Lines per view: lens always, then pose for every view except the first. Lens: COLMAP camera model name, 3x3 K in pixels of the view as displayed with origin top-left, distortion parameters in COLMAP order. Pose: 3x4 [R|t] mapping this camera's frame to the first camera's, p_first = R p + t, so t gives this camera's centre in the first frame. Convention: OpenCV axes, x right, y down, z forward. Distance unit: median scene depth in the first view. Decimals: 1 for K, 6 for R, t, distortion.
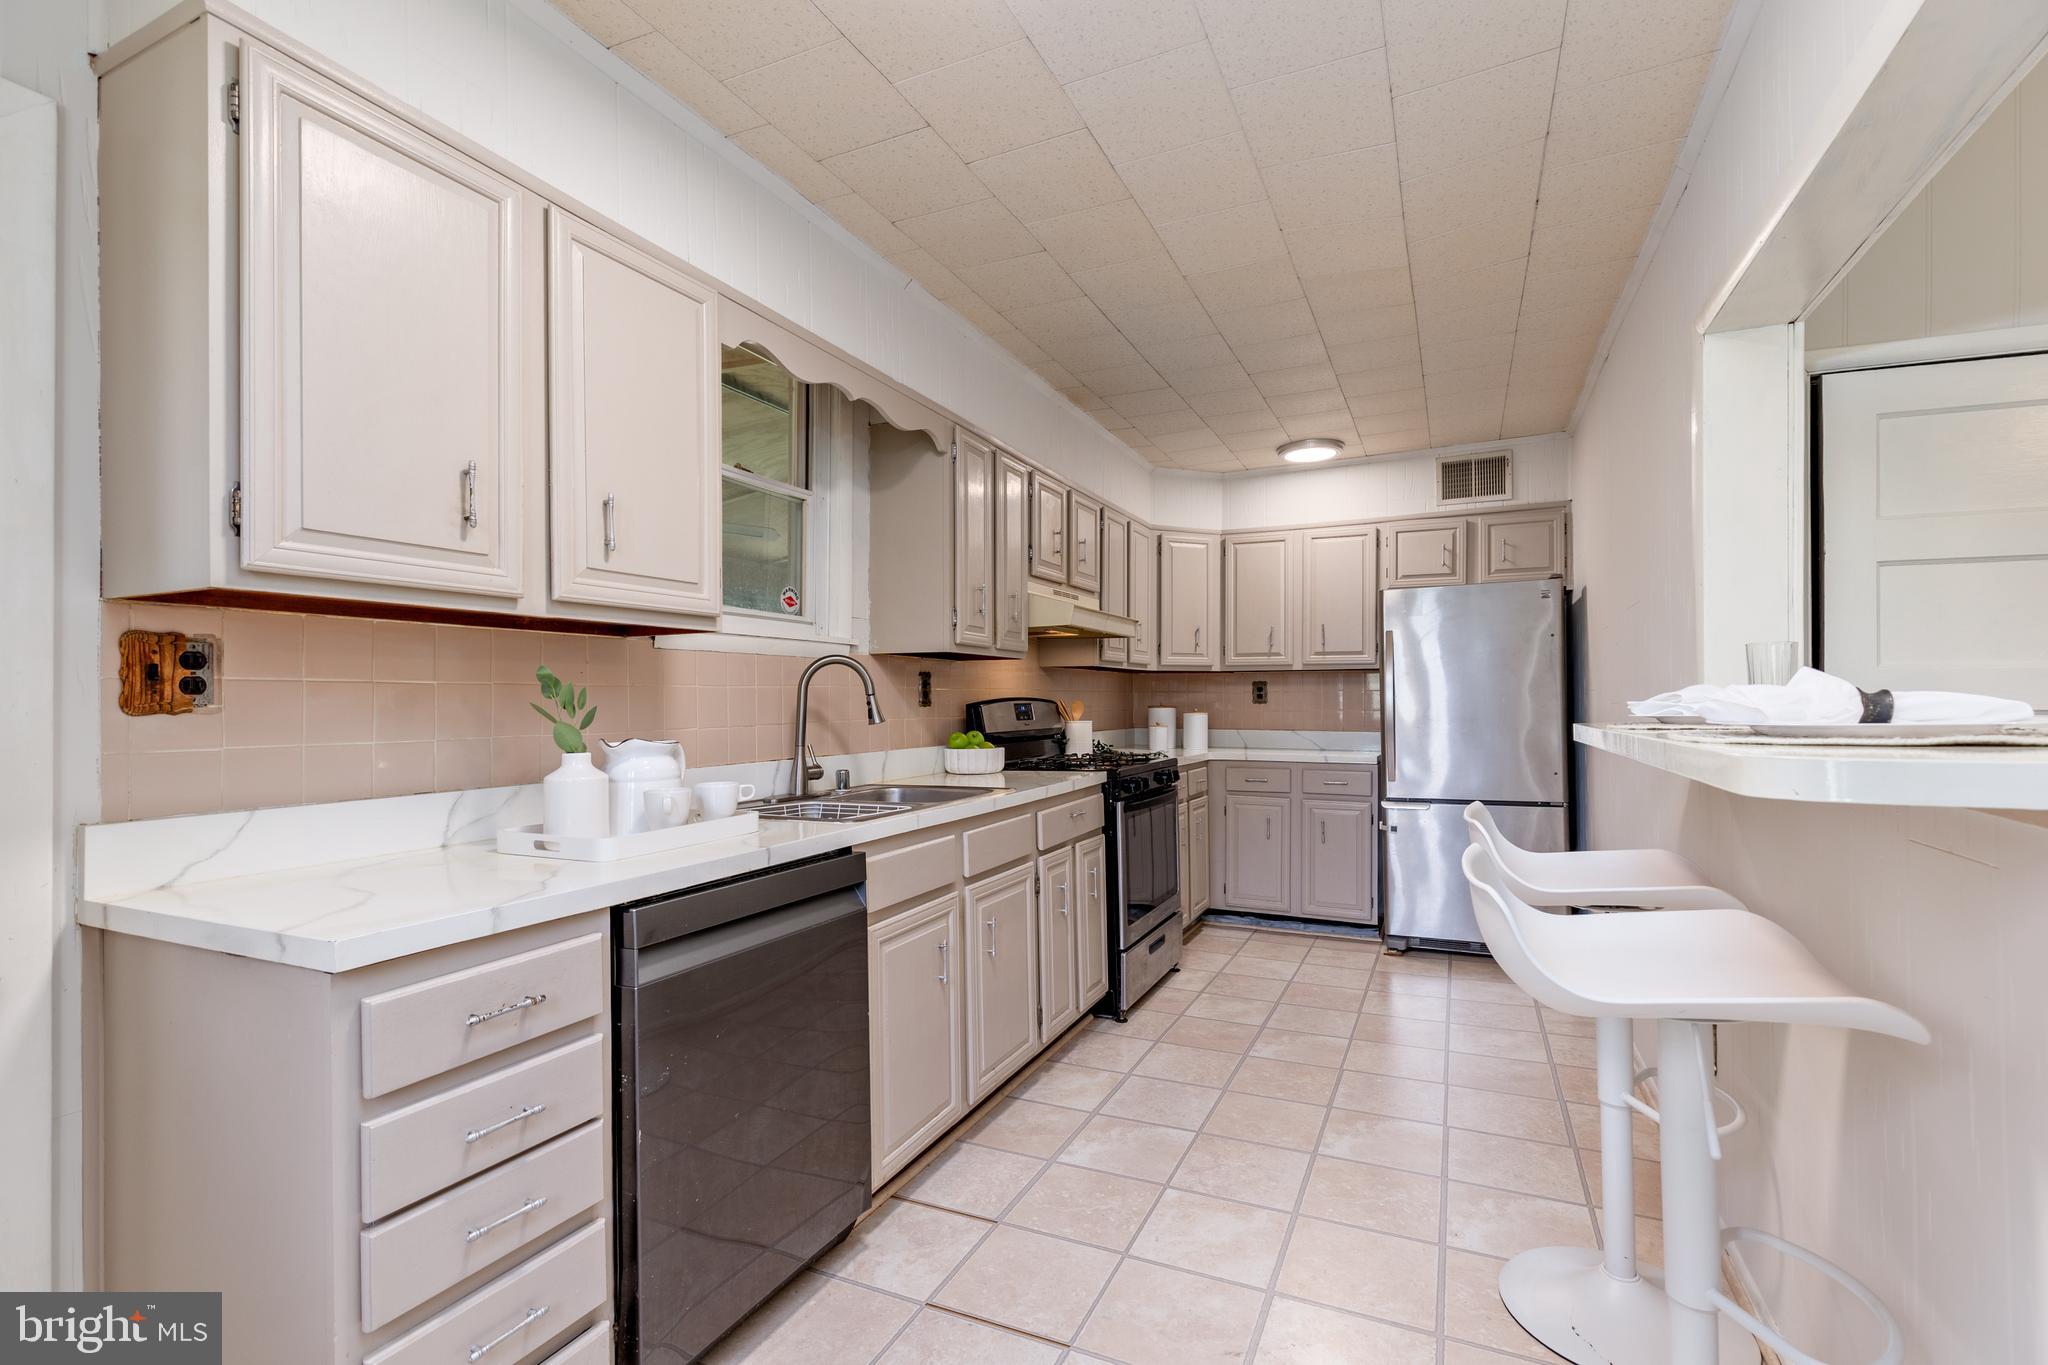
lens RADIAL K [[922.3, 0, 1024.8], [0, 922.3, 691.8], [0, 0, 1]] dist [0.008189, -0.002072]
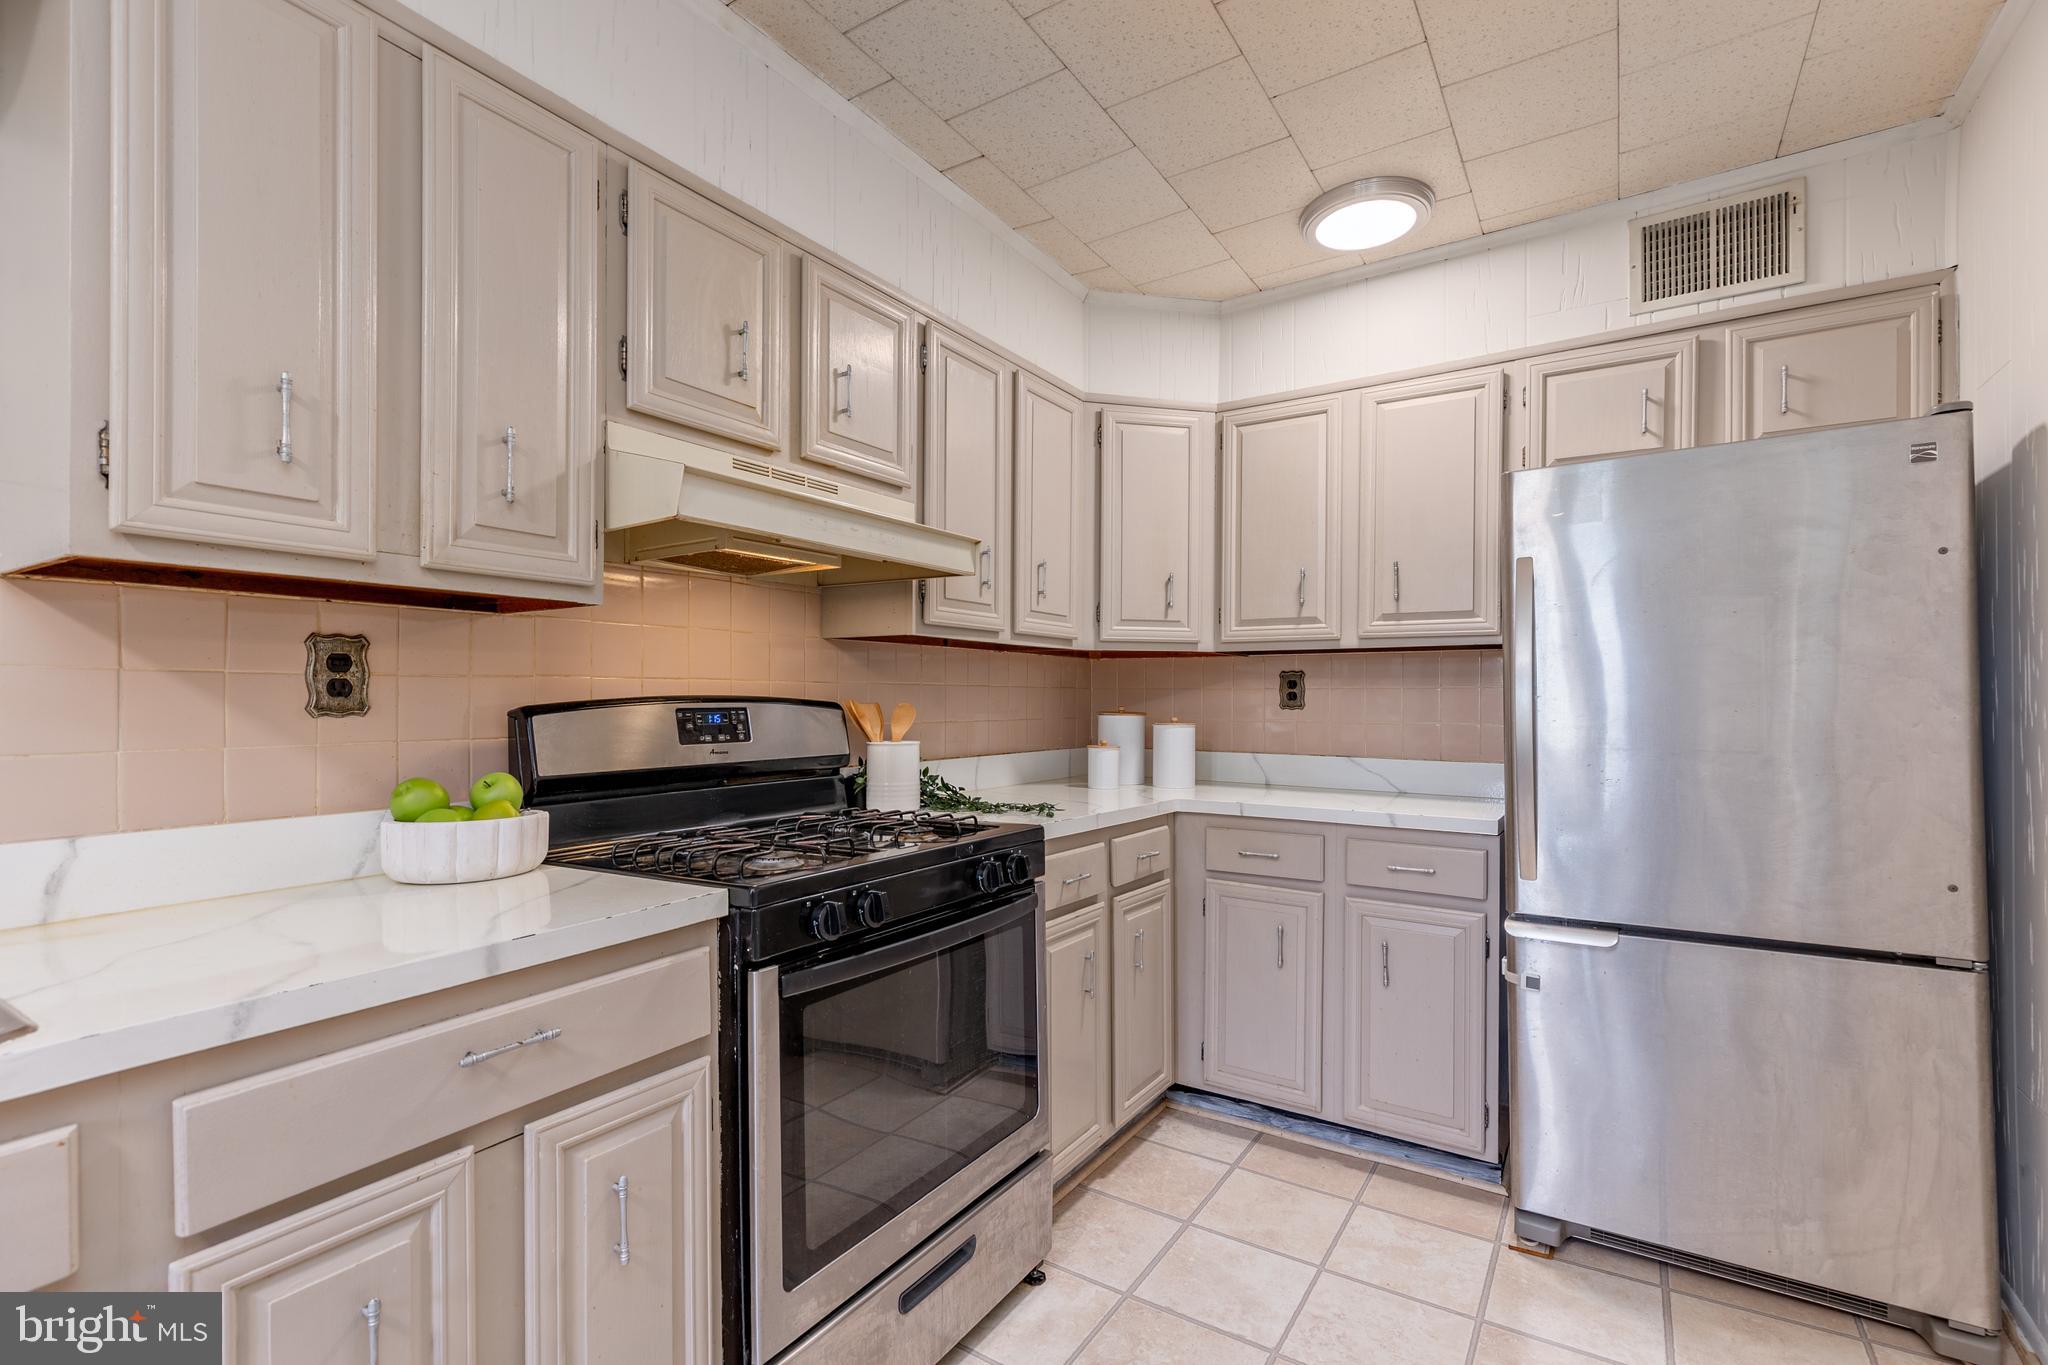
lens RADIAL K [[922.3, 0, 1028.2], [0, 922.3, 686.9], [0, 0, 1]] dist [0.008189, -0.002072]
pose [[0.991487, 0.006084, -0.130062, 0.192613], [-0.006317, 0.999979, -0.001379, 0.001157], [0.130051, 0.002188, 0.991505, 0.468976]]
